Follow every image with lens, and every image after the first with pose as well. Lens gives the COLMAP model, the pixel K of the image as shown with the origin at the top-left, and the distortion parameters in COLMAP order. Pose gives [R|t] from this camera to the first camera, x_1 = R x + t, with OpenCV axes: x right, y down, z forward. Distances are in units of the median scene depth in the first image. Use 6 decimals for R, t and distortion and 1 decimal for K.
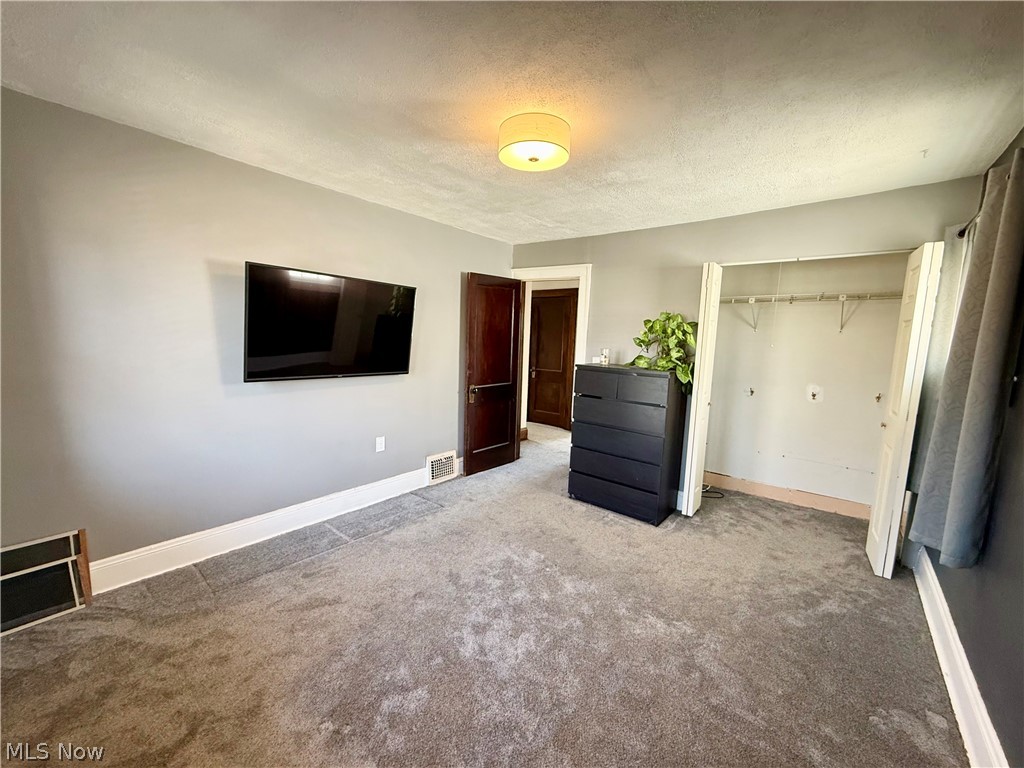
lens RADIAL K [[406.5, 0, 508.9], [0, 406.5, 384.1], [0, 0, 1]] dist [-0.000641, -0.000178]
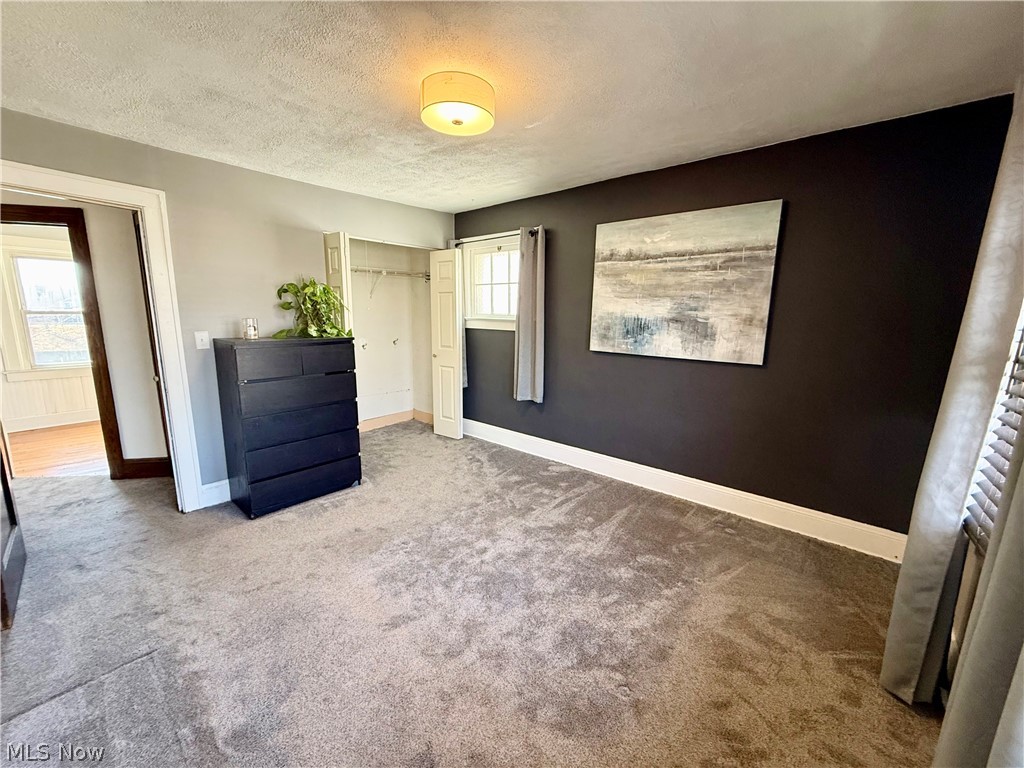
lens RADIAL K [[406.5, 0, 508.9], [0, 406.5, 384.1], [0, 0, 1]] dist [-0.000641, -0.000178]
pose [[0.024630, -0.208592, 0.977692, -0.631476], [0.107404, 0.972881, 0.204860, -0.082739], [-0.993910, 0.099962, 0.046366, 0.558816]]
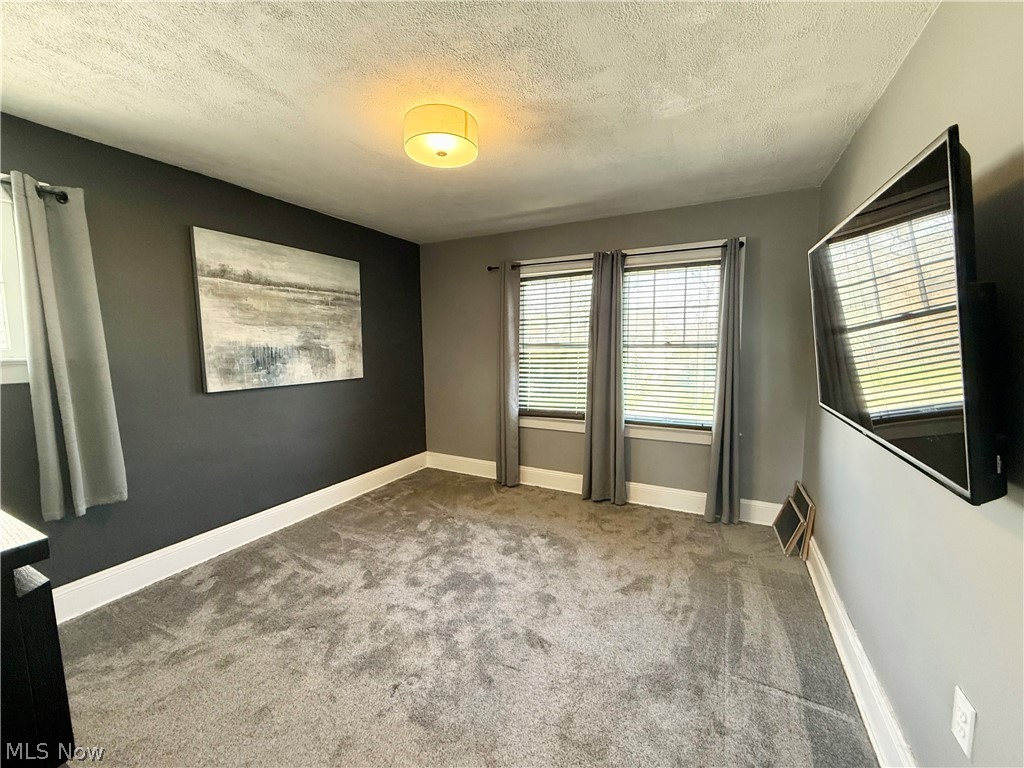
lens RADIAL K [[406.5, 0, 508.9], [0, 406.5, 384.1], [0, 0, 1]] dist [-0.000641, -0.000178]
pose [[-0.977906, -0.004769, -0.208992, 0.065125], [-0.049852, 0.976216, 0.210989, -0.142706], [0.203015, 0.216746, -0.954885, 1.295940]]
